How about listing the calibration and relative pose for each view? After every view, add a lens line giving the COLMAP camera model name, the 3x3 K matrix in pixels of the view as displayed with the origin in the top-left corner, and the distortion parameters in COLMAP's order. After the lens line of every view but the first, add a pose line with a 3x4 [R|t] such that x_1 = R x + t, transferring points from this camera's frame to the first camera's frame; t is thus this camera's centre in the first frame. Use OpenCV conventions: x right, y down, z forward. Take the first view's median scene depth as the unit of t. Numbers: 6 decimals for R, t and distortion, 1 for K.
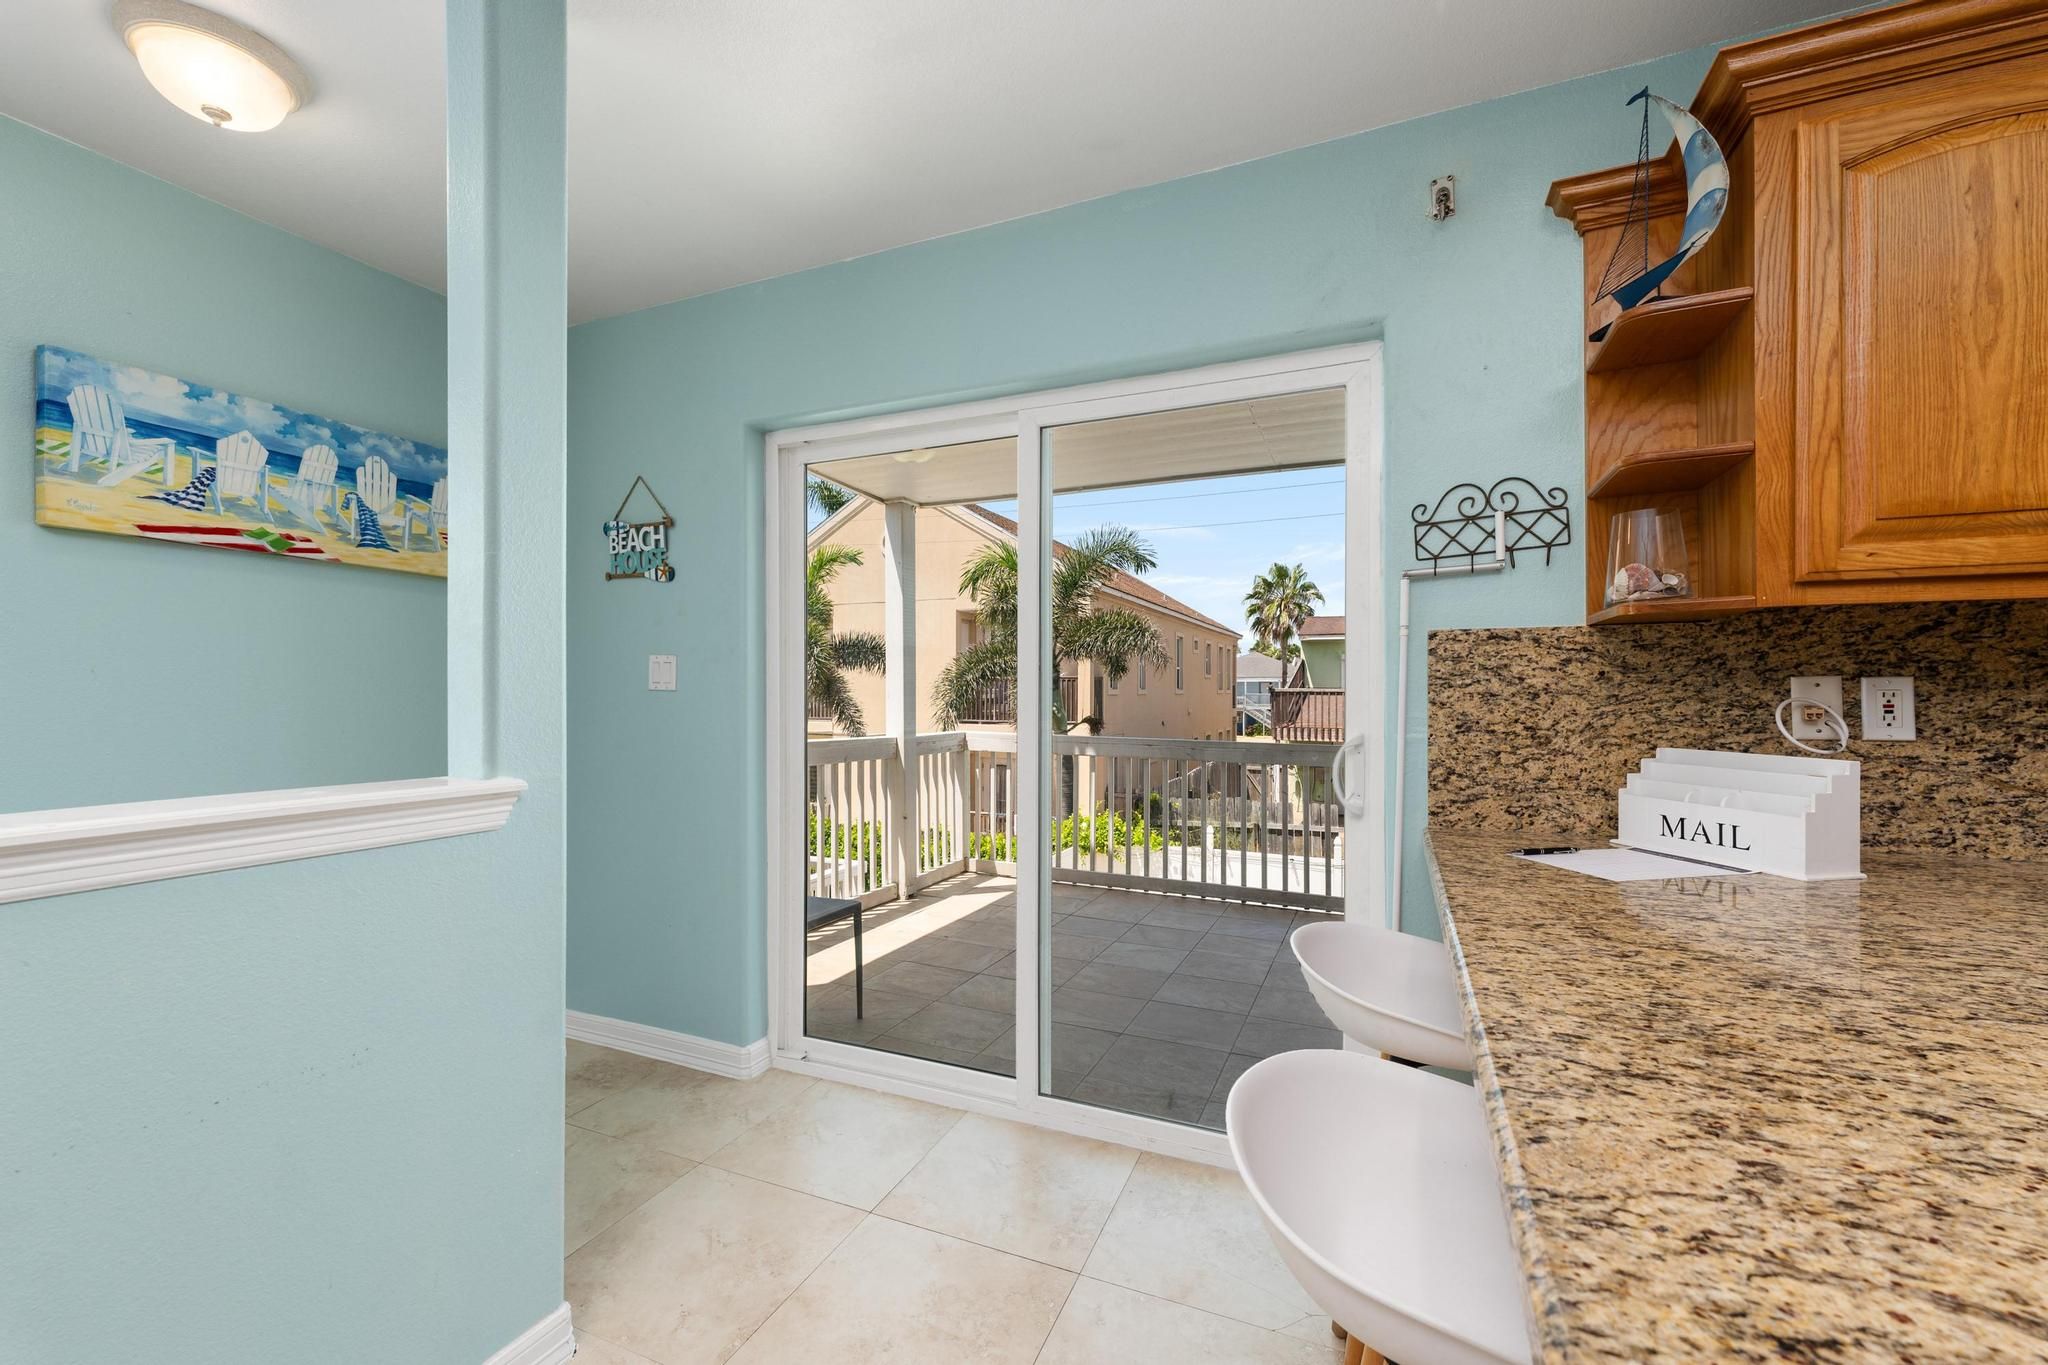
lens RADIAL K [[839.9, 0, 1027.0], [0, 839.9, 692.1], [0, 0, 1]] dist [-0.001306, -0.000410]
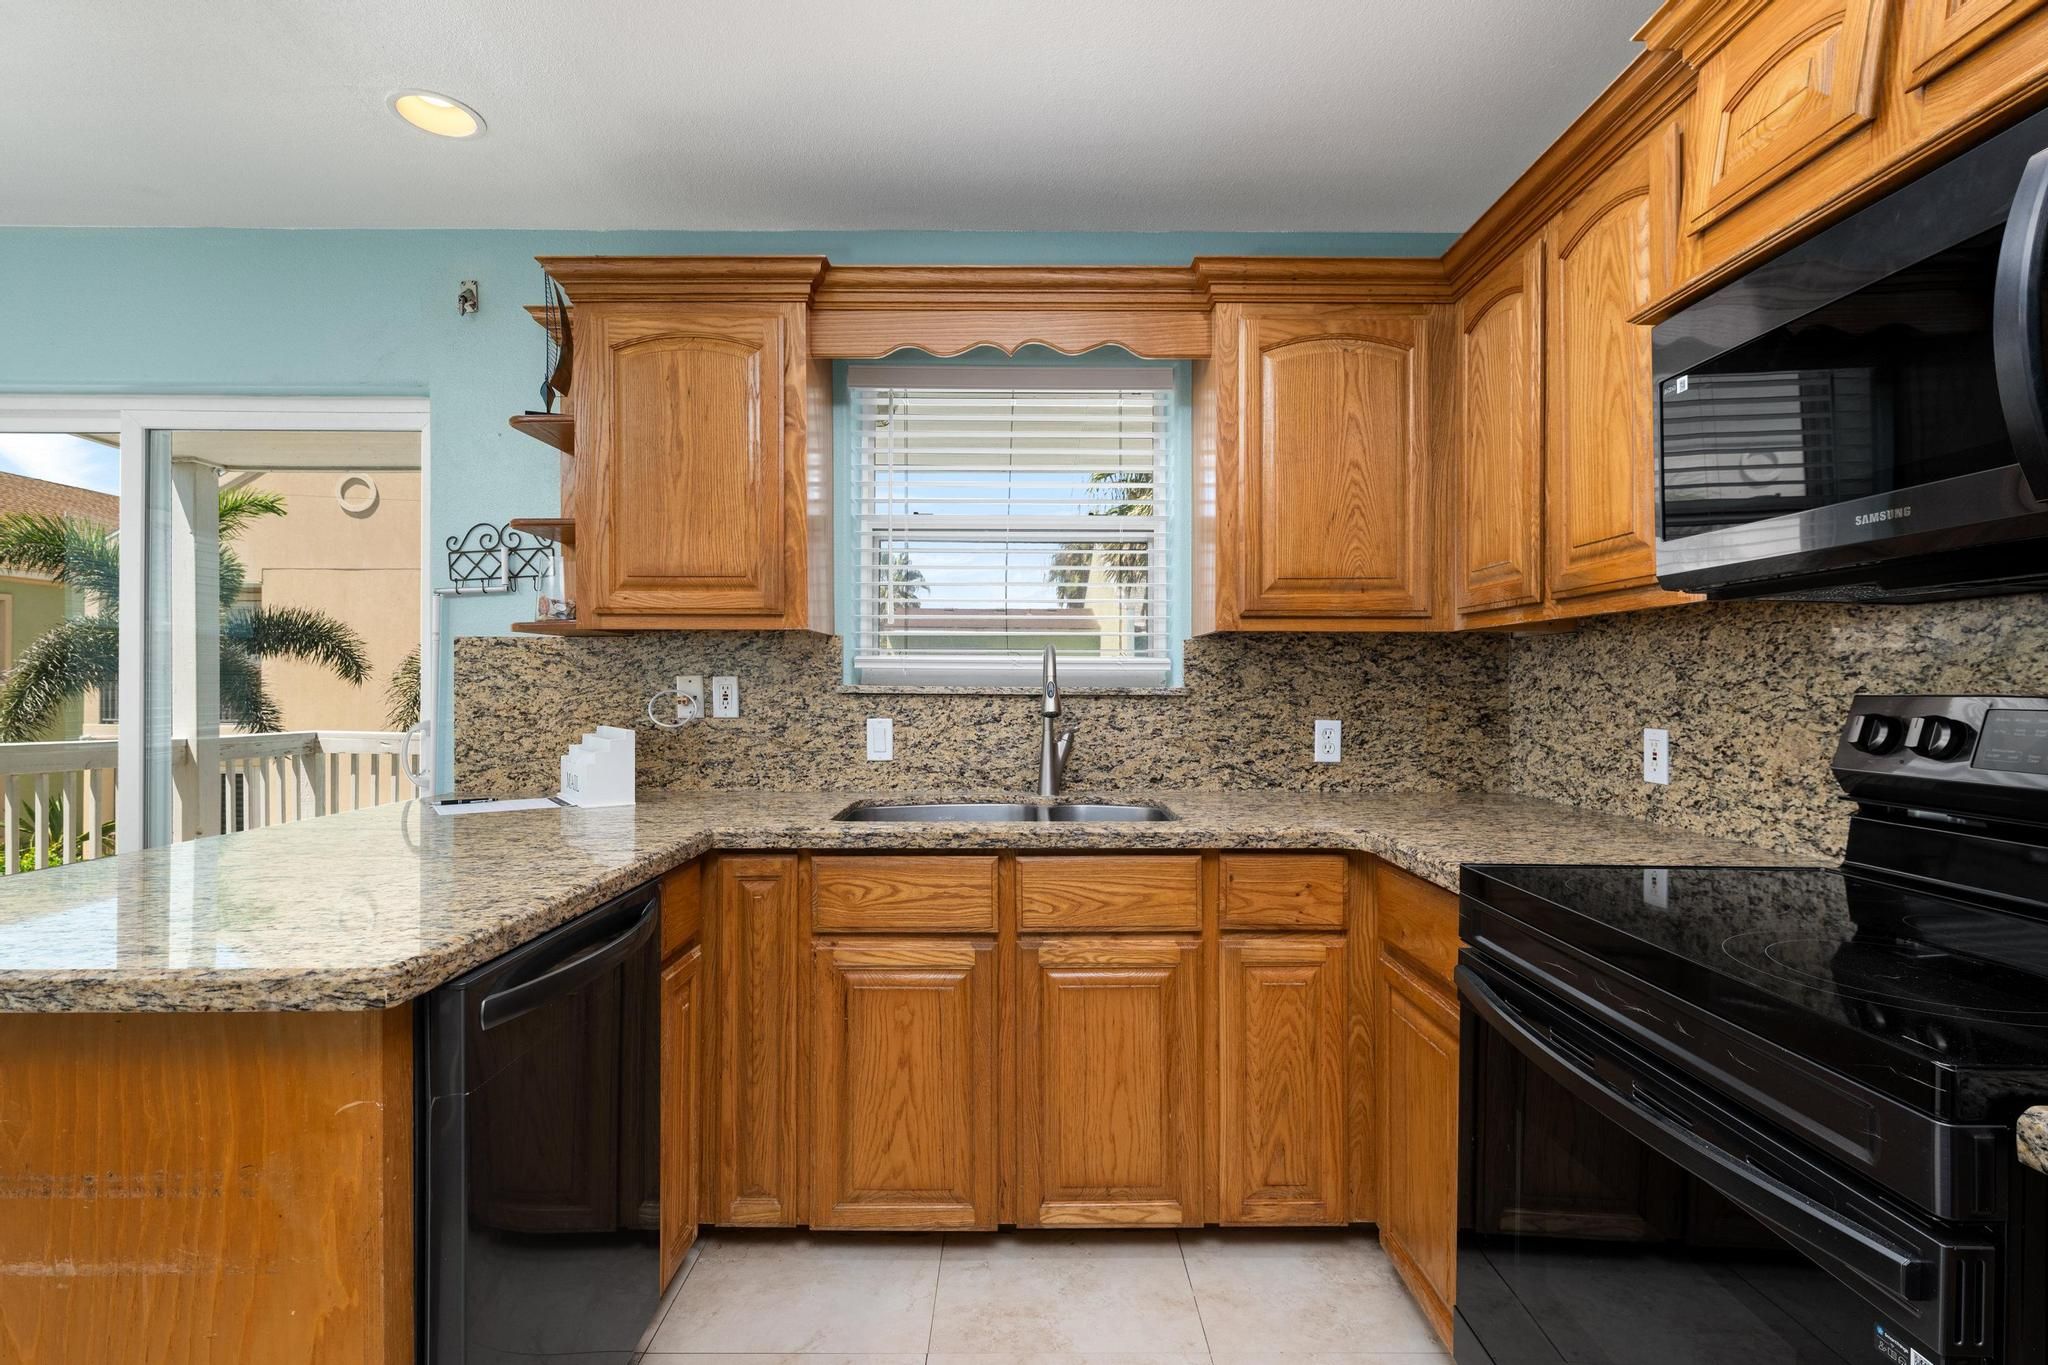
lens RADIAL K [[924.5, 0, 1033.0], [0, 924.5, 683.4], [0, 0, 1]] dist [0.002498, 0.000190]
pose [[0.907043, 0.003220, 0.421025, 0.706276], [-0.001893, 0.999992, -0.003571, -0.000111], [-0.421033, 0.002442, 0.907042, -0.651456]]
